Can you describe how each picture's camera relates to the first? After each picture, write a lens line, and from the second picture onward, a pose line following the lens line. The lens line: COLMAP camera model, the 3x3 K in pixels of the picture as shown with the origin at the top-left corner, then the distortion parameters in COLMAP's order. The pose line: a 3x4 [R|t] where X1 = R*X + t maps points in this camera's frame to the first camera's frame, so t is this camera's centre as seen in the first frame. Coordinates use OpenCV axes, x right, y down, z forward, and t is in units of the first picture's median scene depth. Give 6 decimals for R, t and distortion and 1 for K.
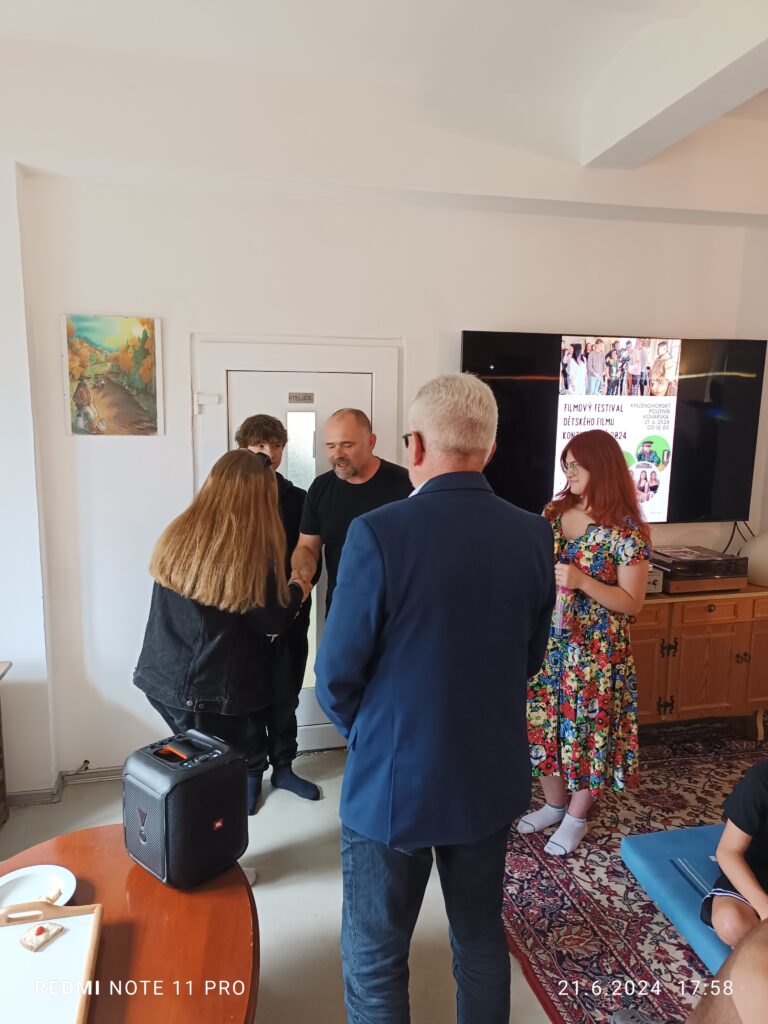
lens RADIAL K [[739.4, 0, 391.9], [0, 739.4, 511.0], [0, 0, 1]] dist [0.012119, -0.004427]
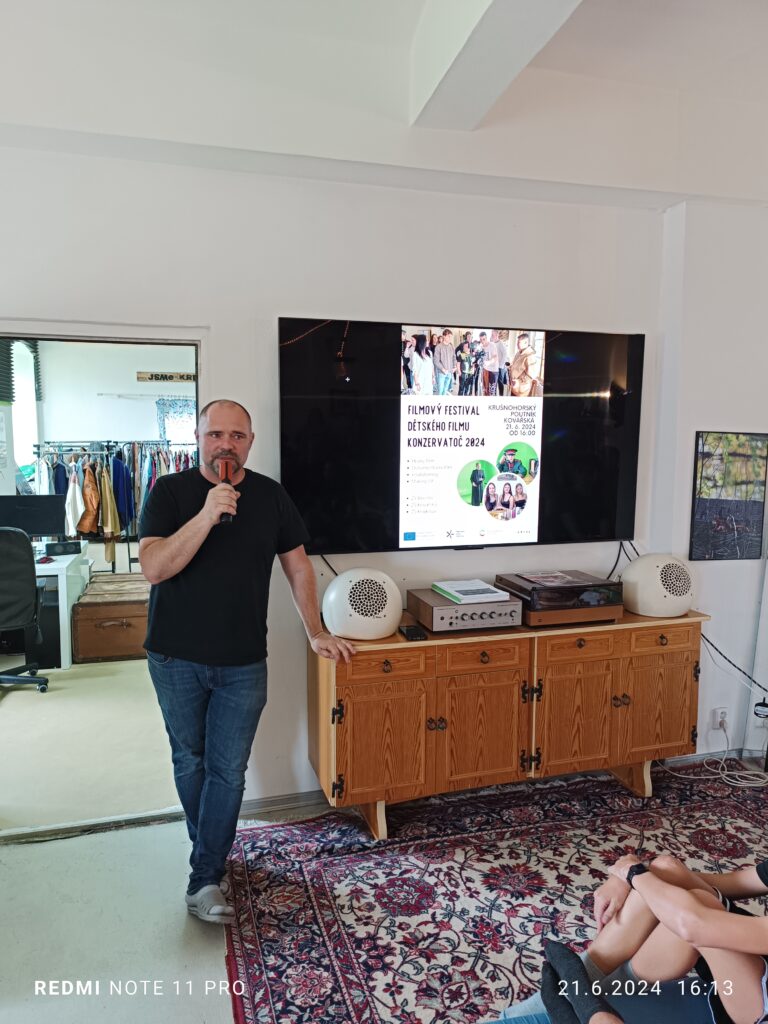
lens RADIAL K [[739.4, 0, 393.2], [0, 739.4, 510.8], [0, 0, 1]] dist [0.012119, -0.004427]
pose [[0.999042, -0.009911, 0.042636, 0.180949], [0.011532, 0.999213, -0.037943, 0.009571], [-0.042226, 0.038398, 0.998370, 0.155914]]
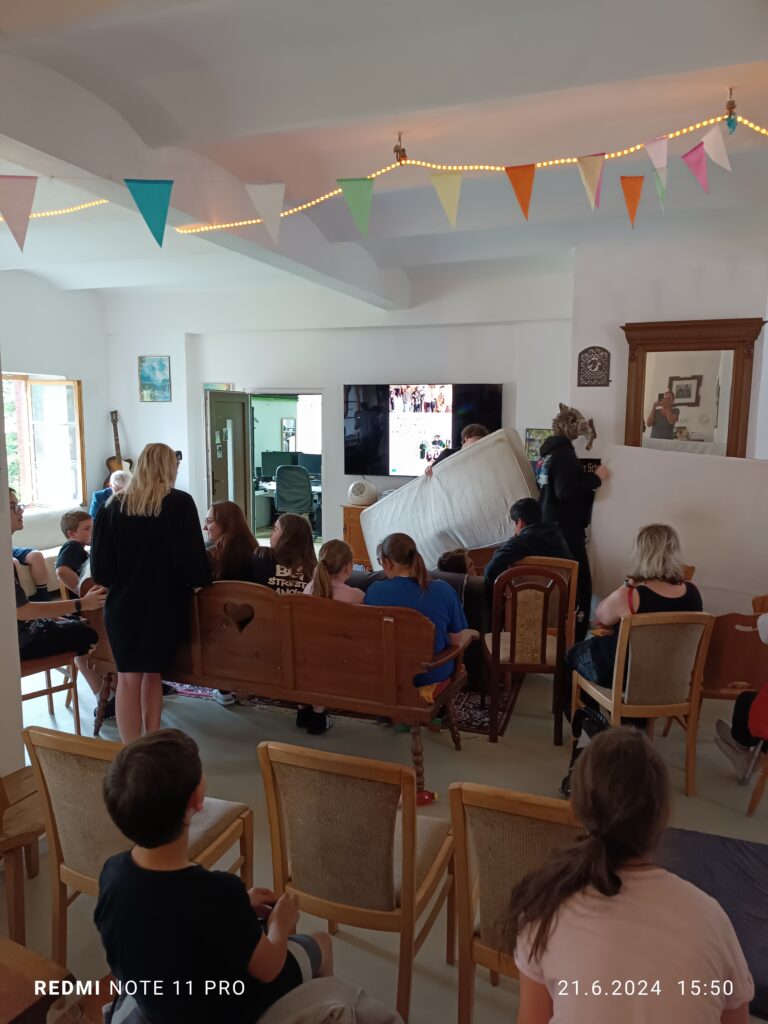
lens RADIAL K [[739.4, 0, 376.9], [0, 739.4, 526.6], [0, 0, 1]] dist [0.012119, -0.004427]
pose [[0.851147, 0.071211, -0.520075, 1.341260], [-0.078868, 0.996857, 0.007421, 0.159865], [0.518969, 0.034701, 0.854088, -0.837358]]
